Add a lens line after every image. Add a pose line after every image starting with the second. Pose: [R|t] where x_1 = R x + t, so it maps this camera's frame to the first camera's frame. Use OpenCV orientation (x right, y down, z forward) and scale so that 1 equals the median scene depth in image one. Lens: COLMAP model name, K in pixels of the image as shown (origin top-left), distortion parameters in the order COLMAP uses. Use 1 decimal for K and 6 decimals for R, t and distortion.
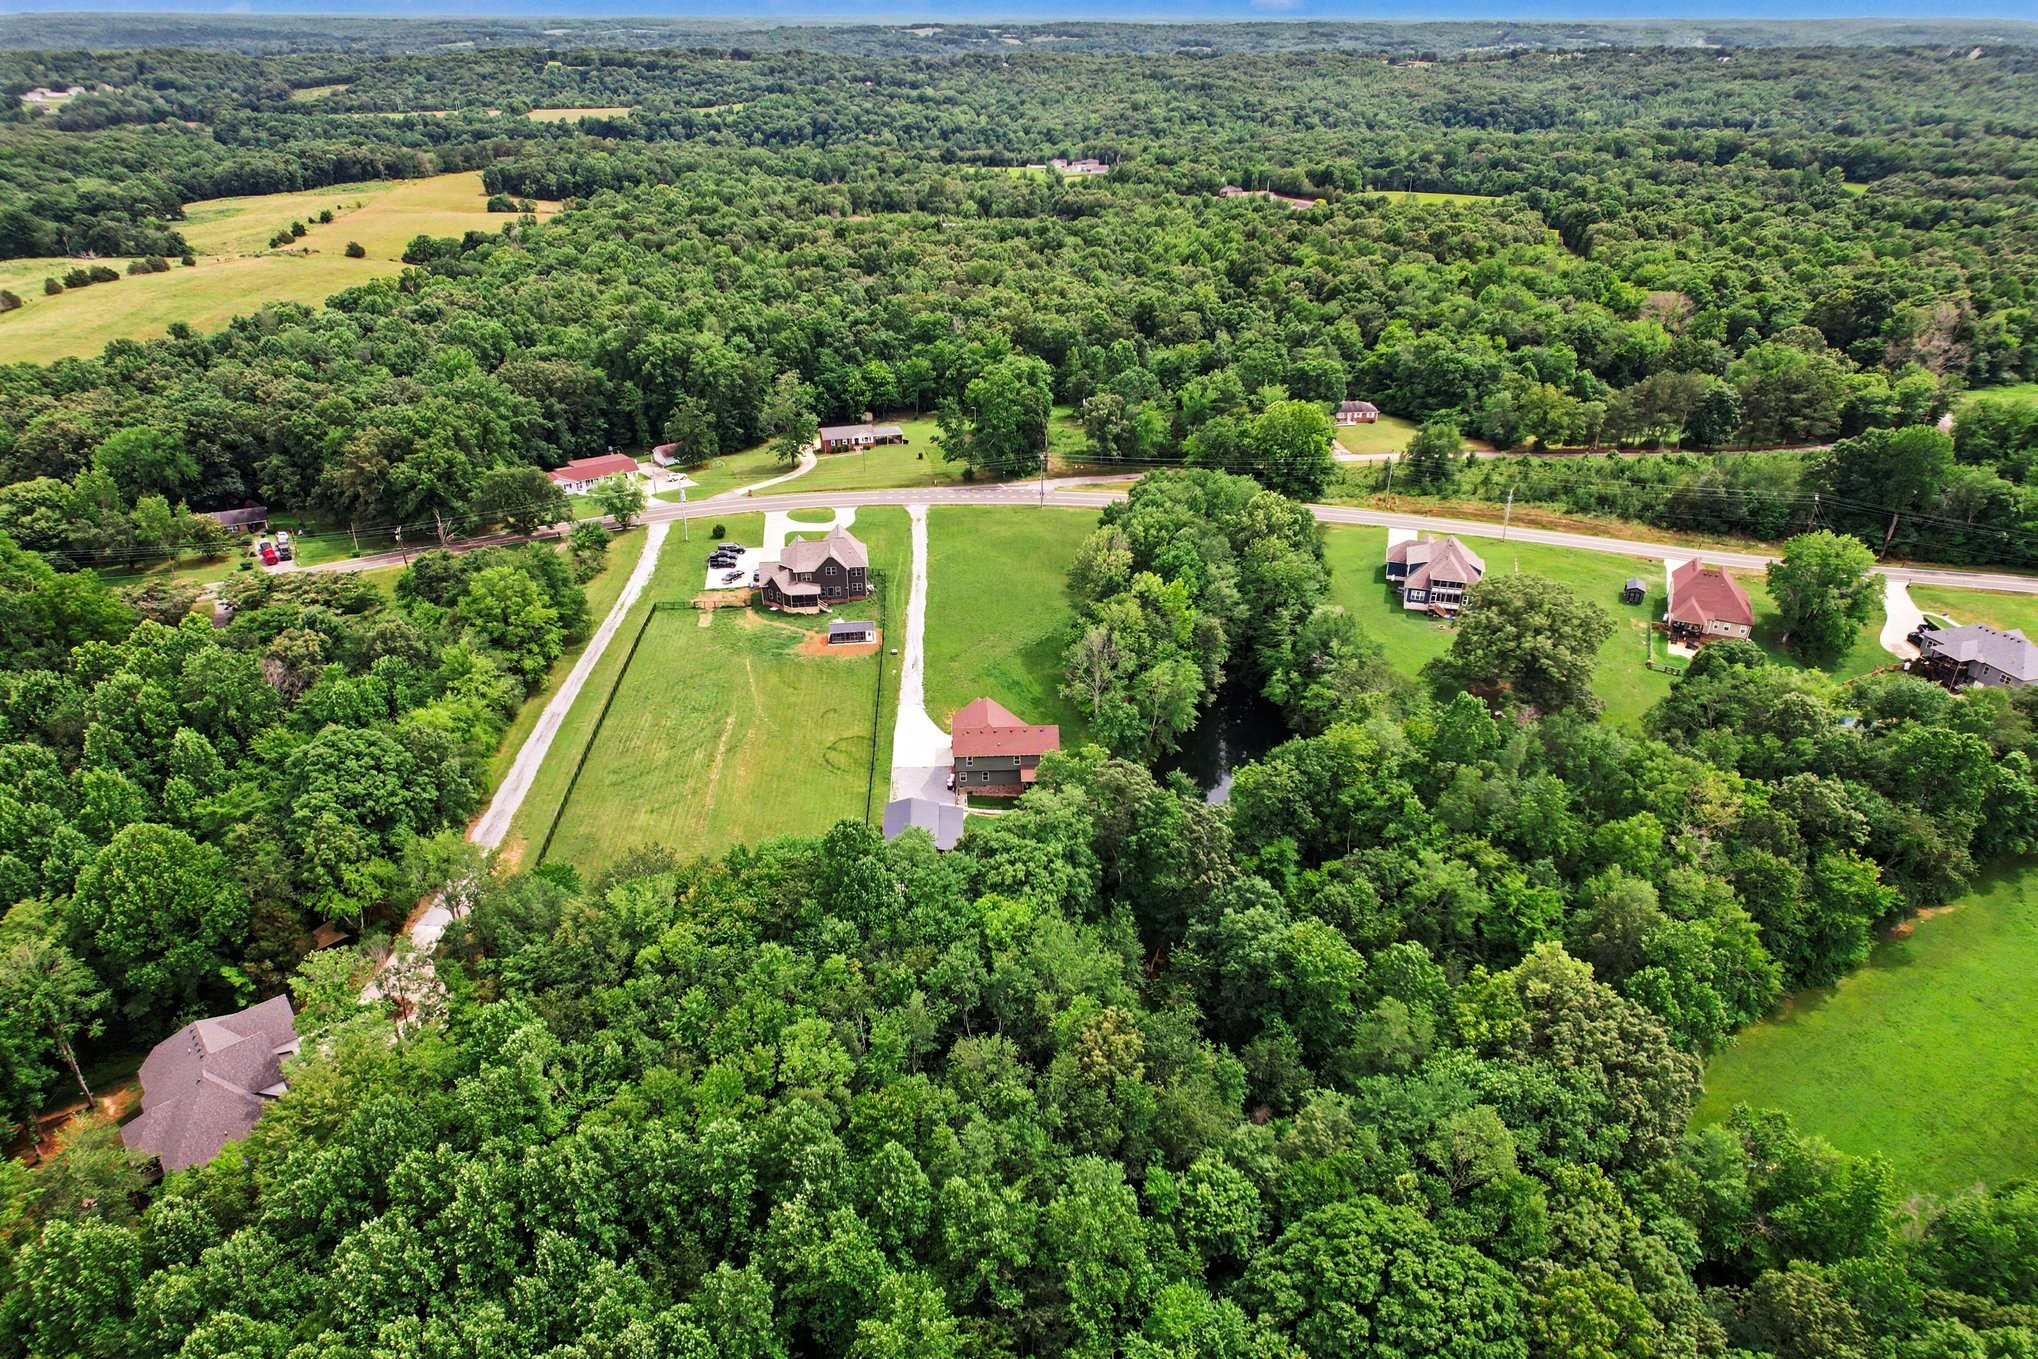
lens RADIAL K [[1301.1, 0, 1019.0], [0, 1301.1, 679.5], [0, 0, 1]] dist [-0.040838, 0.032498]
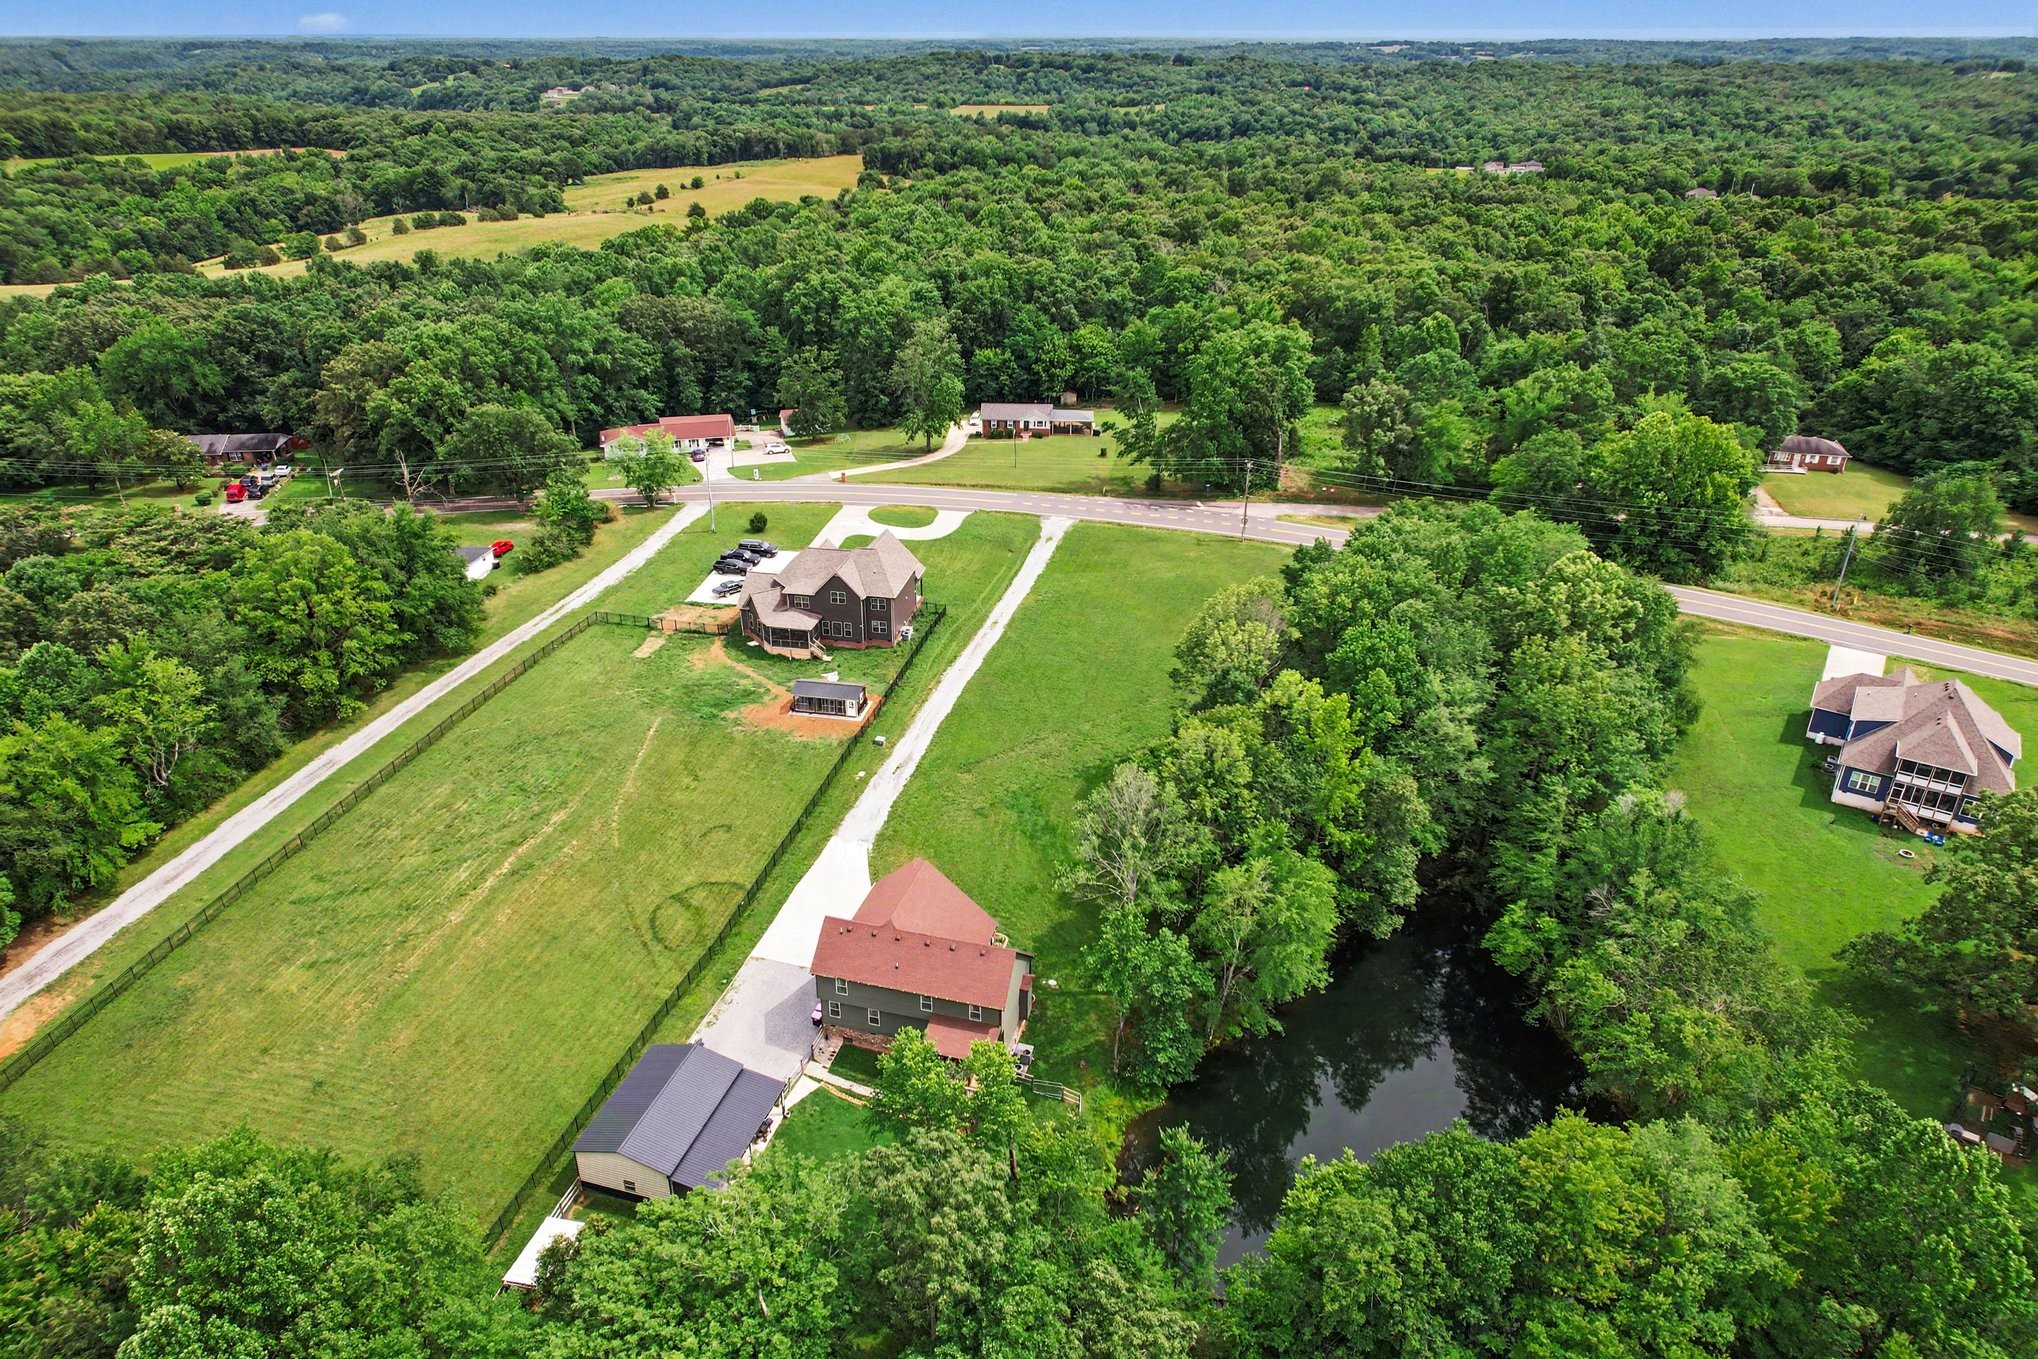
lens RADIAL K [[1301.1, 0, 1019.0], [0, 1301.1, 679.5], [0, 0, 1]] dist [-0.040838, 0.032498]
pose [[0.945192, 0.141976, -0.294034, 0.107541], [-0.148187, 0.988959, 0.001167, -0.045743], [0.290953, 0.042469, 0.955794, 0.328384]]
